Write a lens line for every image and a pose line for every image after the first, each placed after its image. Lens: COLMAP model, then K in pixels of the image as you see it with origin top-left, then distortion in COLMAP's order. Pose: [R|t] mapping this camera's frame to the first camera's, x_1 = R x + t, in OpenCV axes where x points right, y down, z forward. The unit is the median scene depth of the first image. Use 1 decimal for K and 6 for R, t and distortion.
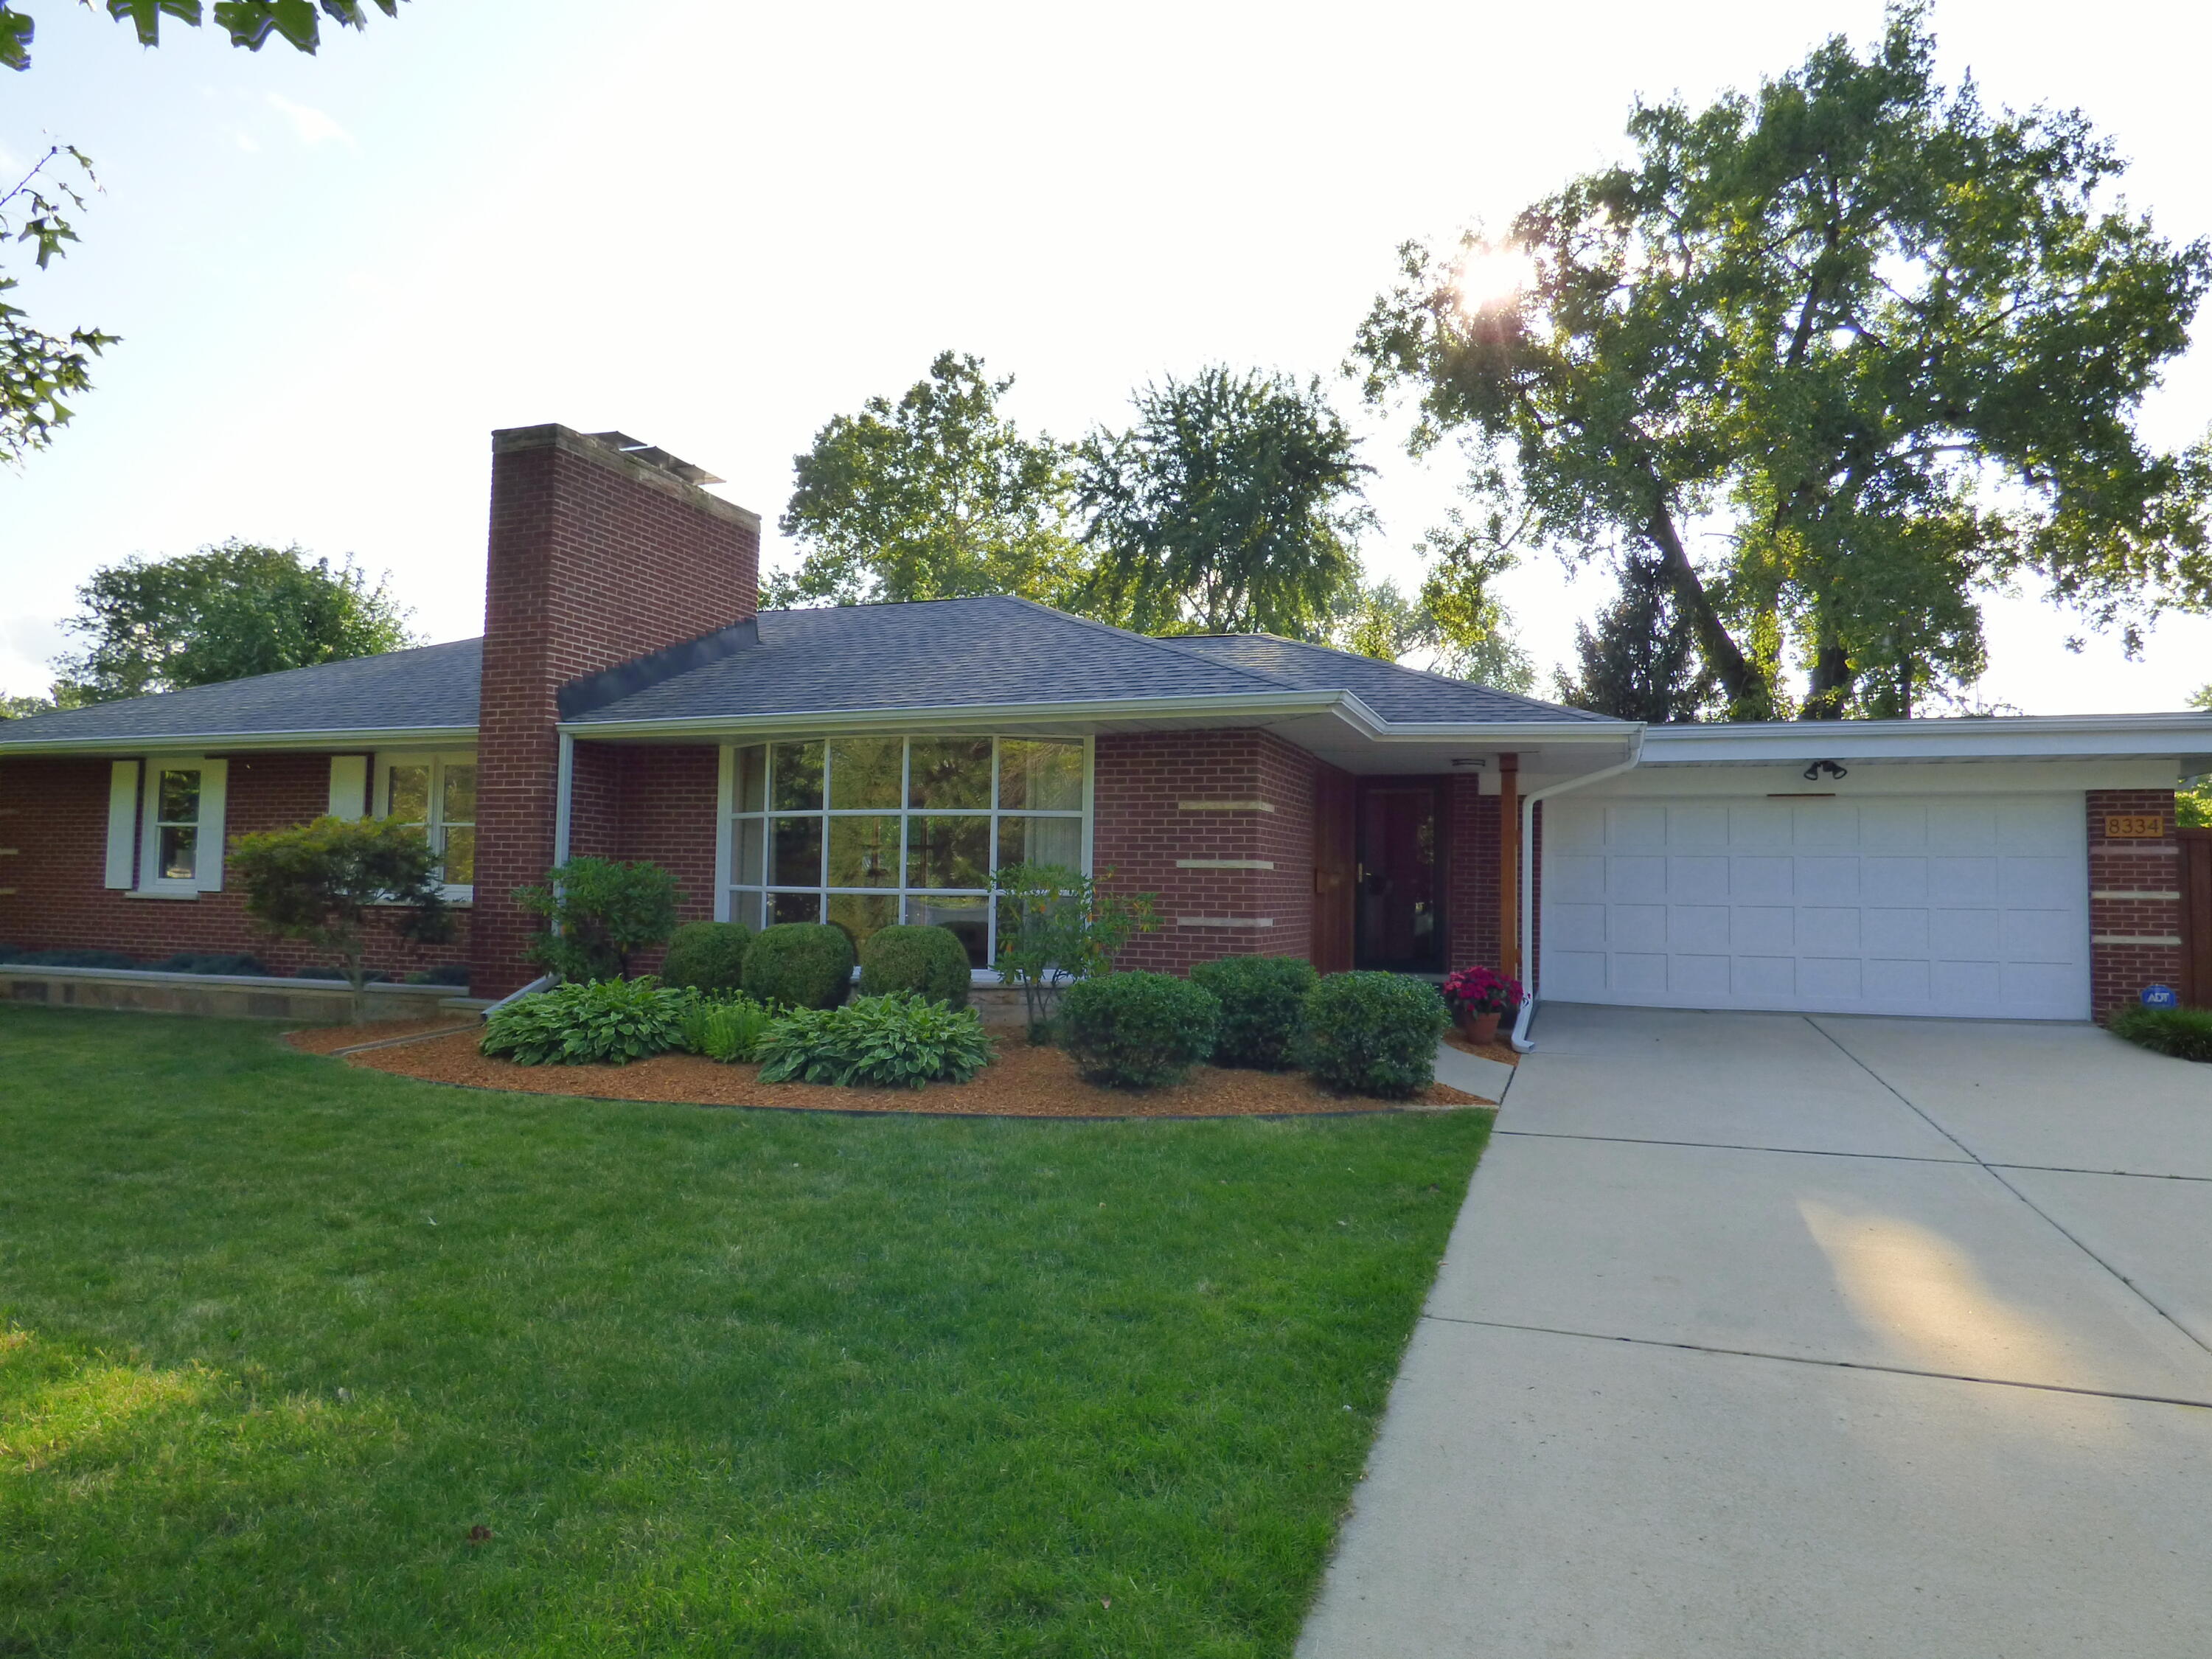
lens RADIAL K [[1365.1, 0, 1097.3], [0, 1365.1, 834.7], [0, 0, 1]] dist [-0.003524, -0.012645]
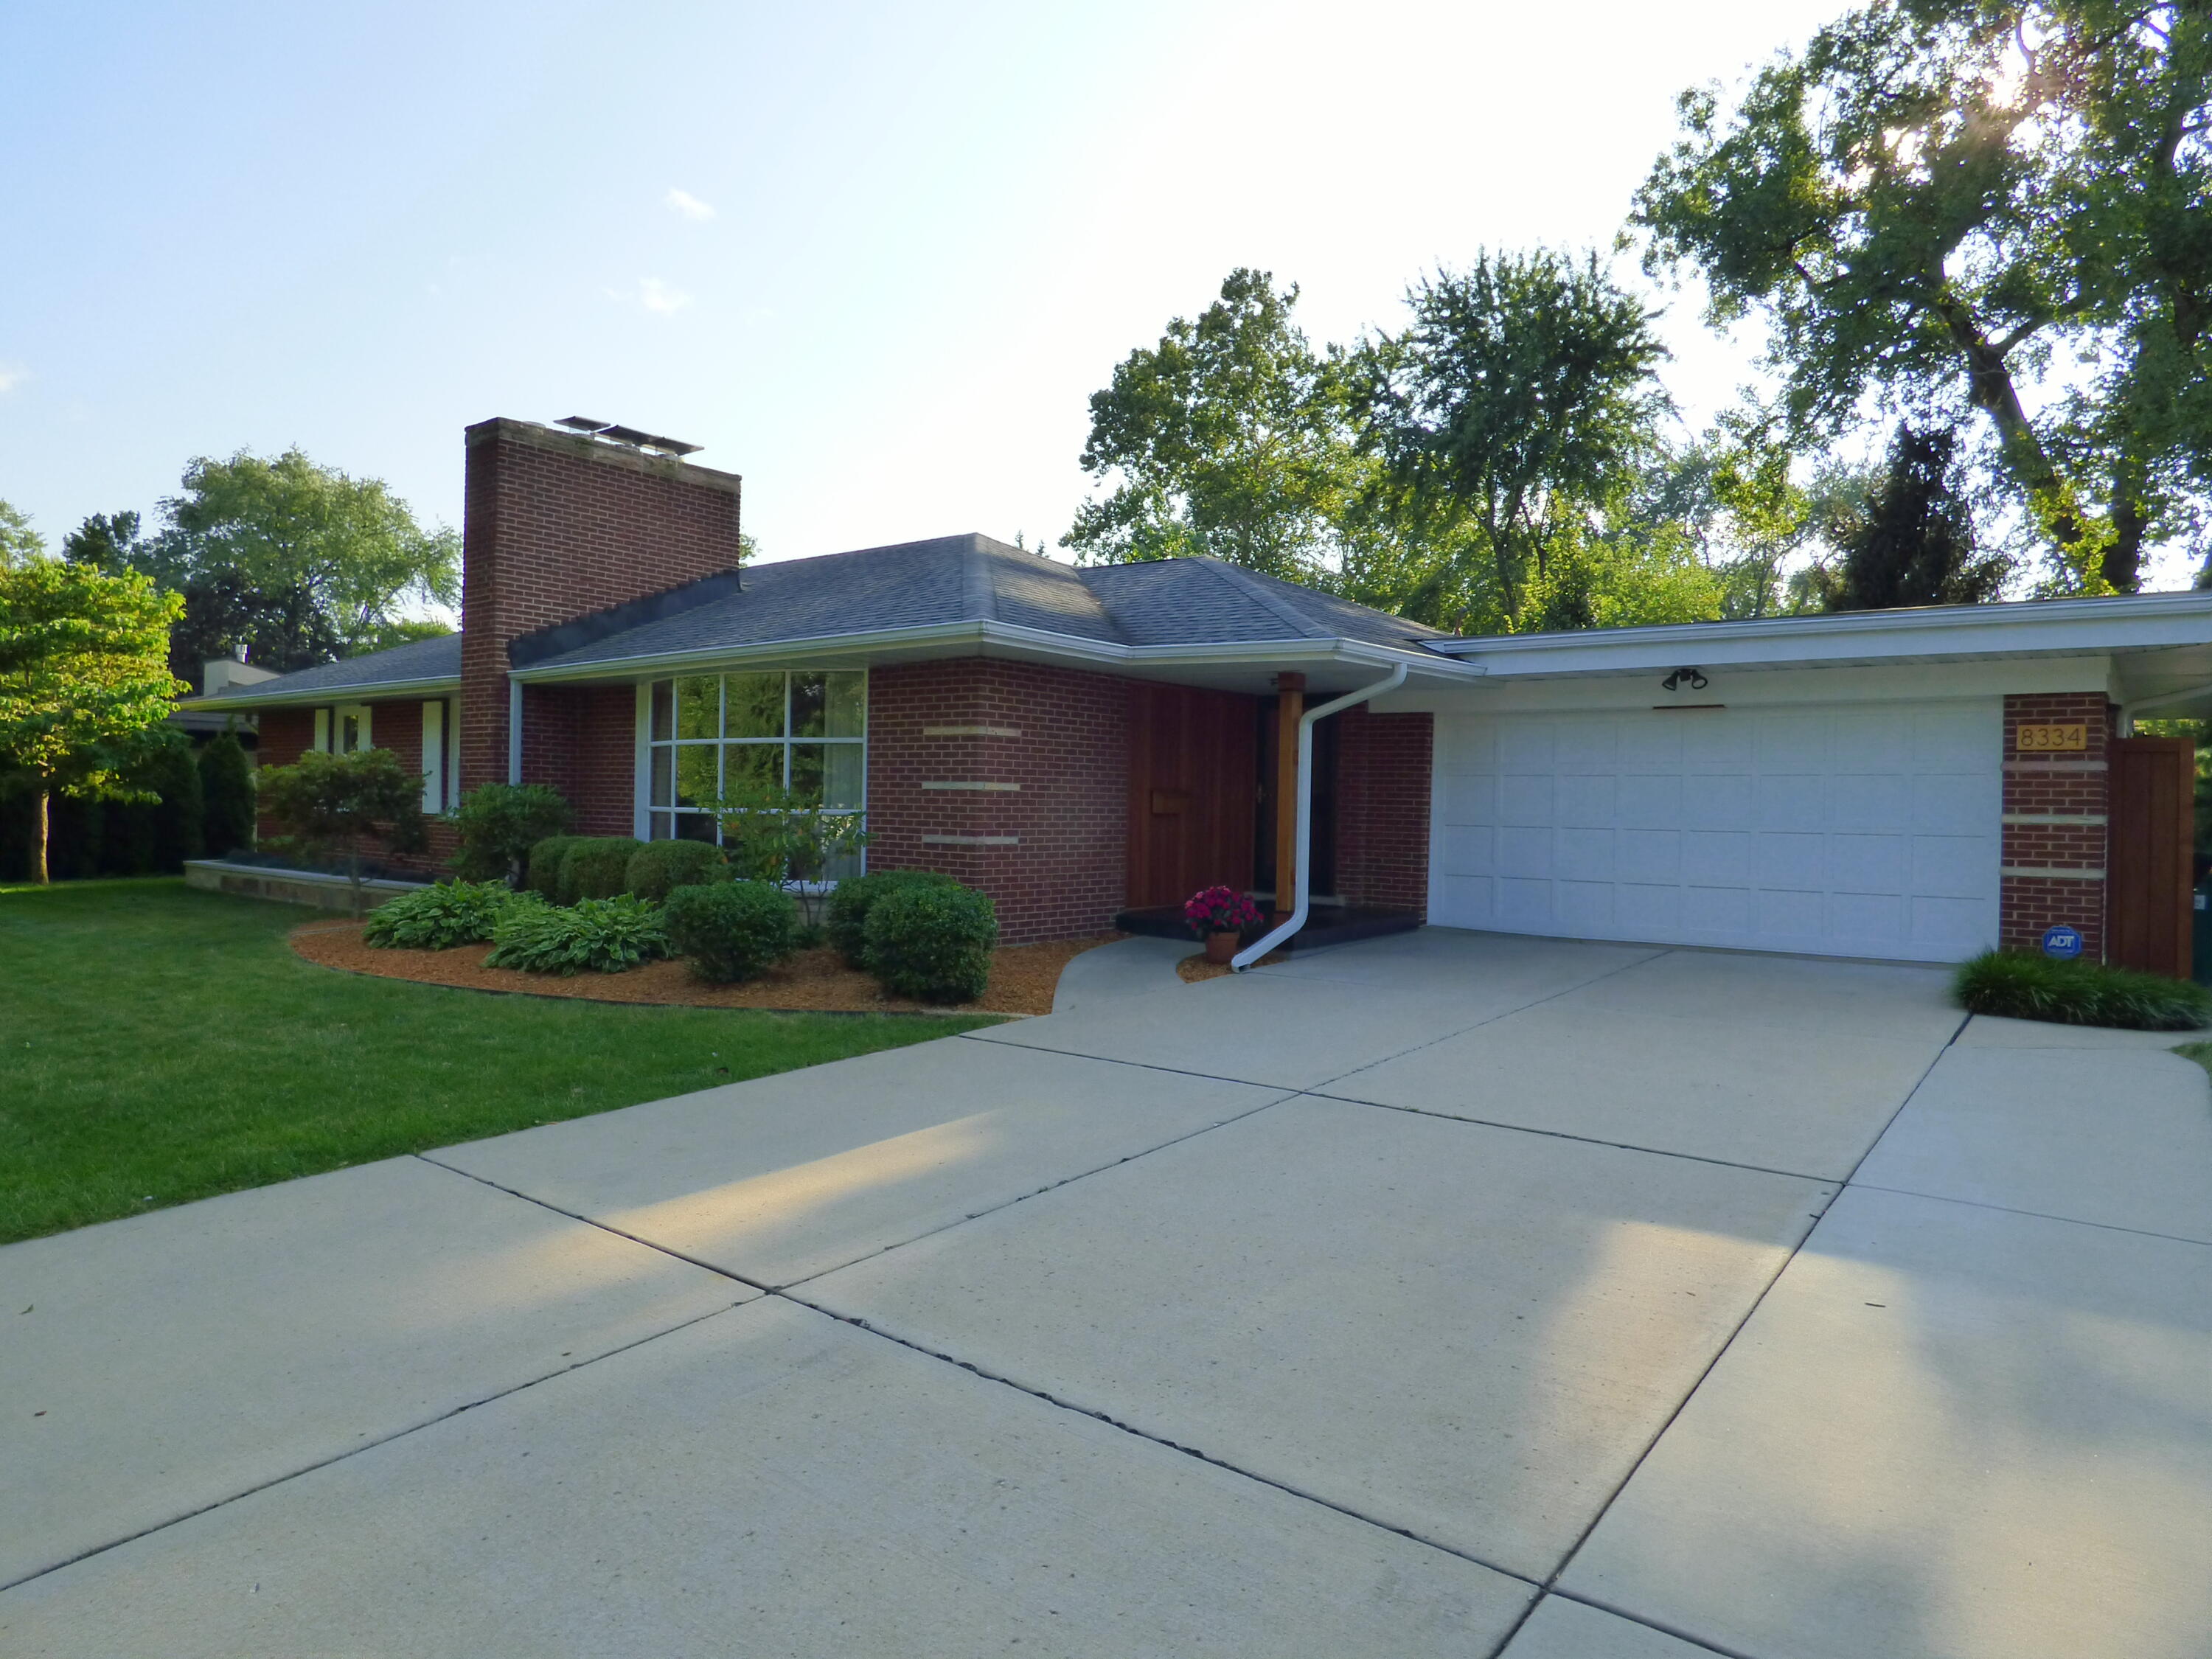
lens RADIAL K [[1365.1, 0, 1094.6], [0, 1365.1, 831.5], [0, 0, 1]] dist [-0.003524, -0.012645]
pose [[0.949992, 0.006745, -0.312202, 0.400586], [0.010286, 0.998548, 0.052873, 0.001305], [0.312106, -0.053440, 0.948543, 0.012655]]
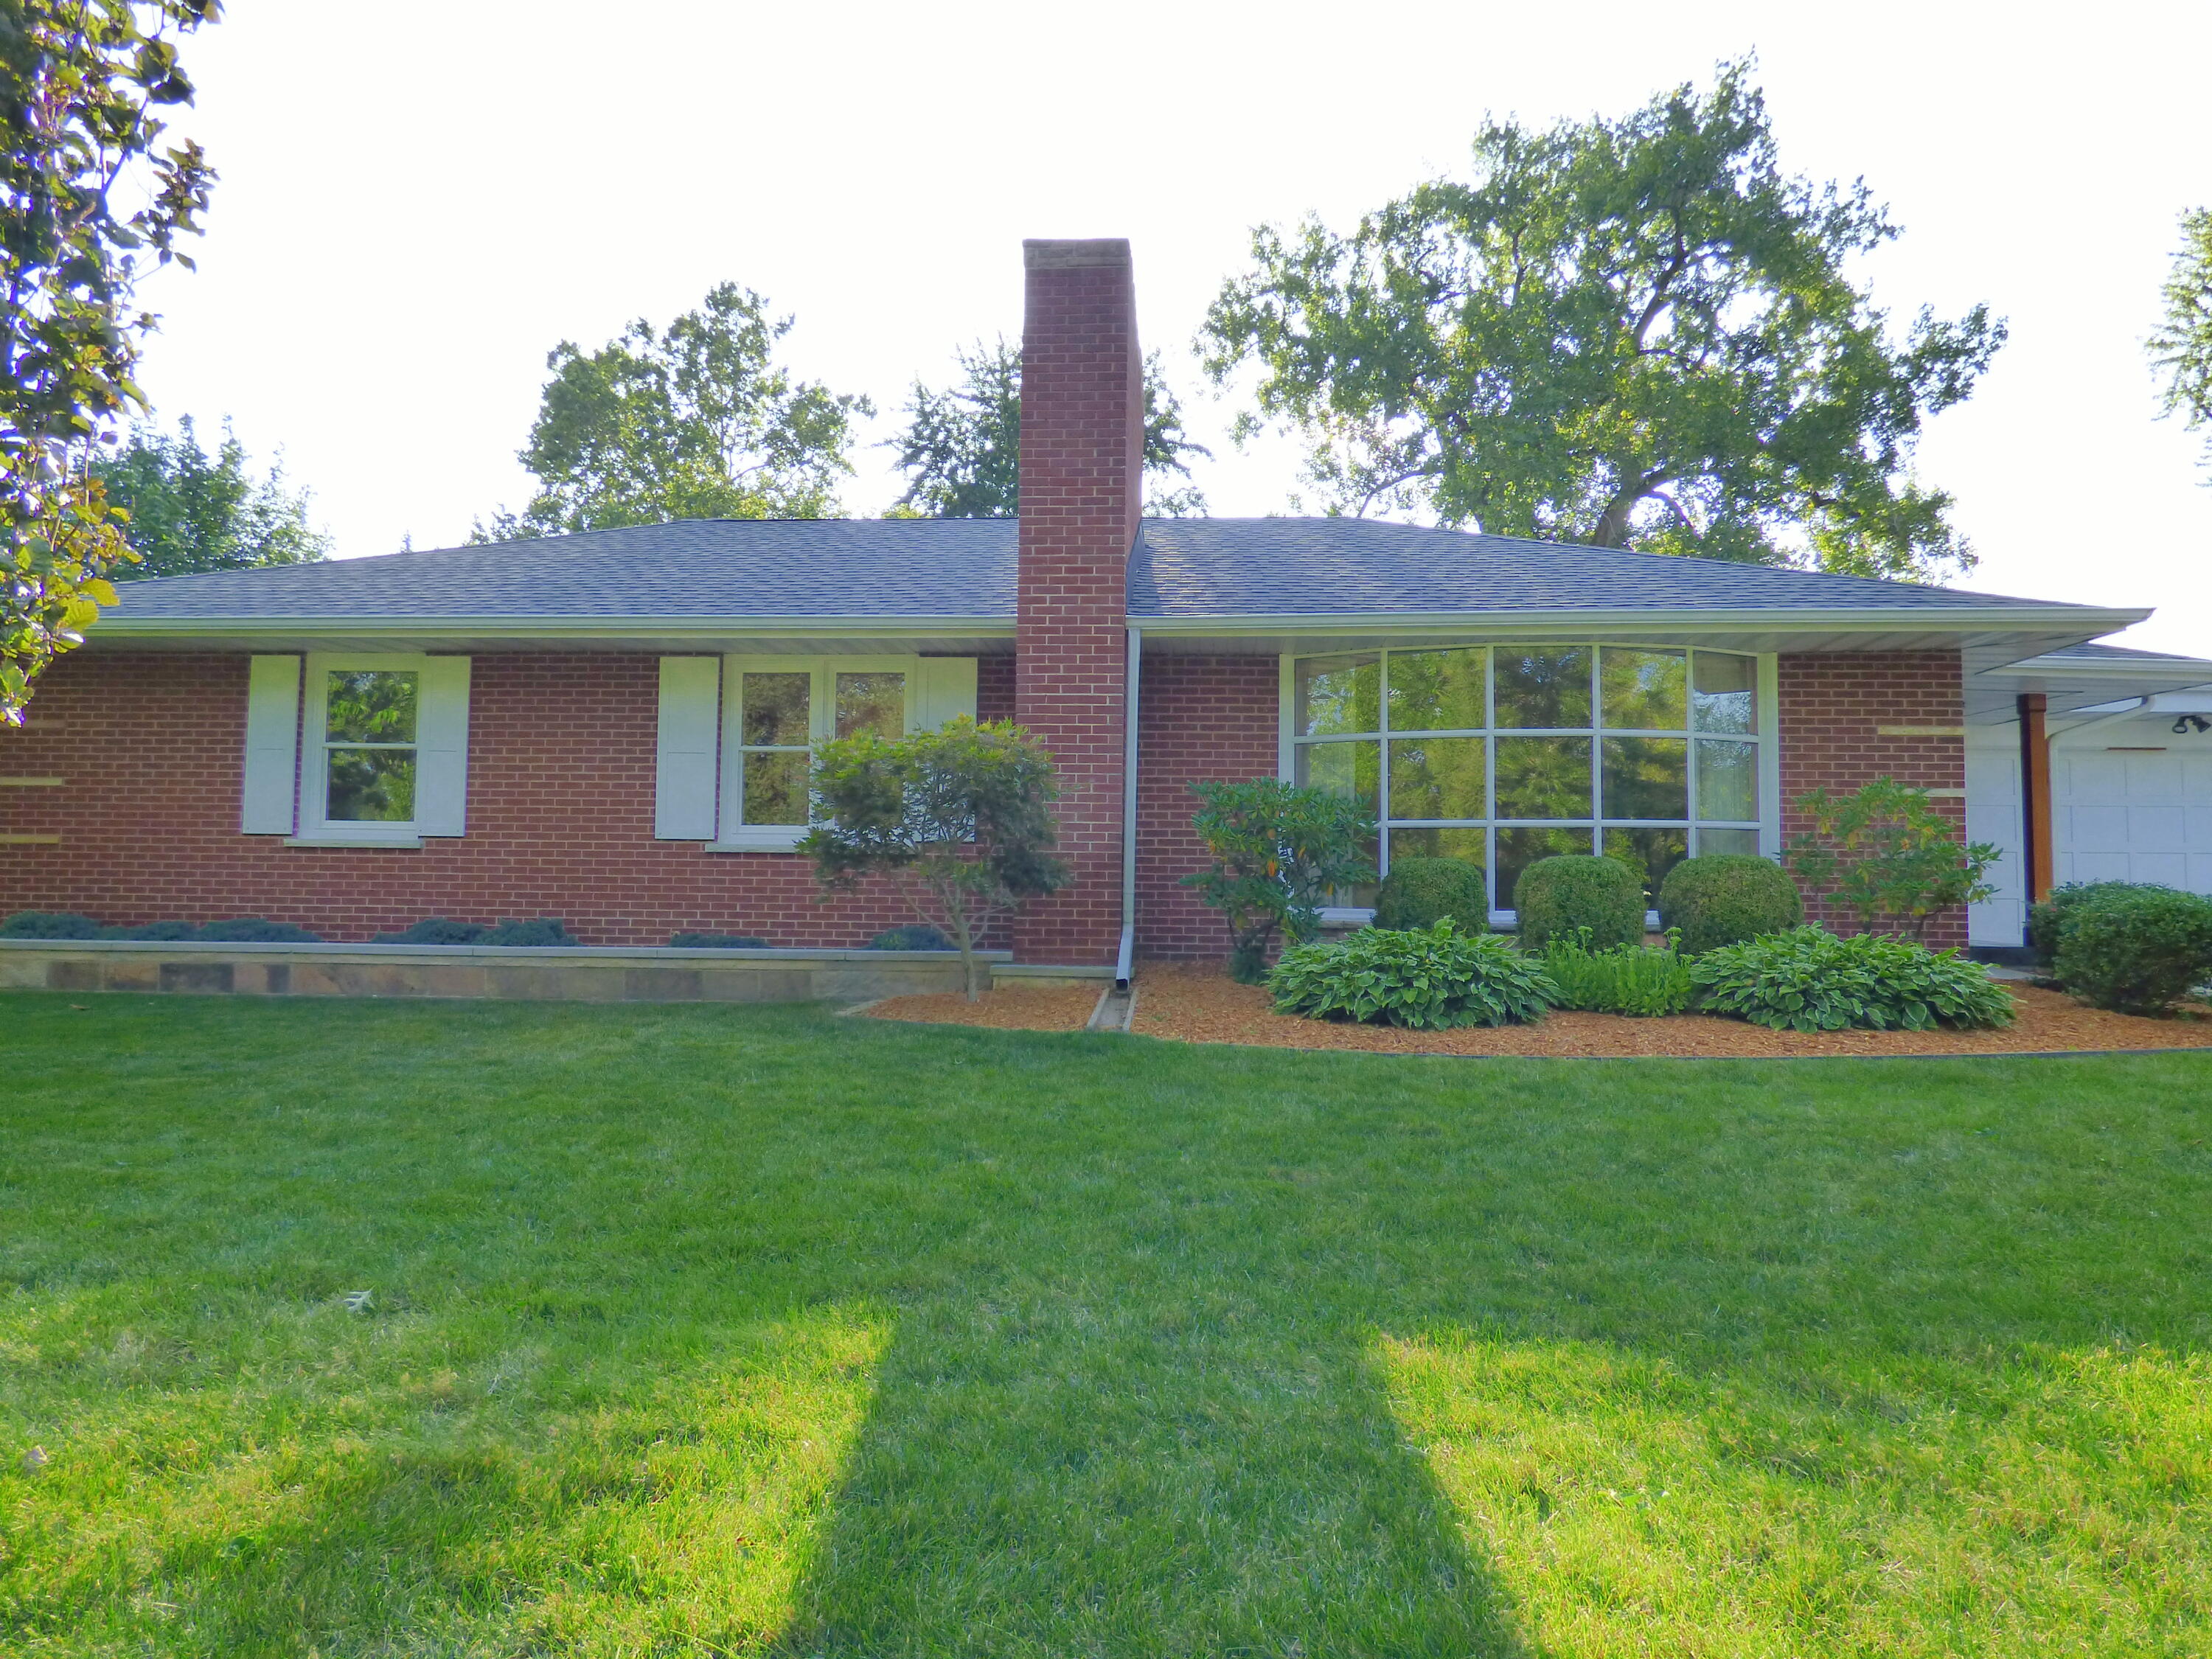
lens RADIAL K [[1365.1, 0, 1095.4], [0, 1365.1, 850.8], [0, 0, 1]] dist [-0.003524, -0.012645]
pose [[0.952834, 0.000647, 0.303493, -0.565184], [-0.005272, 0.999882, 0.014420, 0.038916], [-0.303447, -0.015340, 0.952725, 0.204602]]
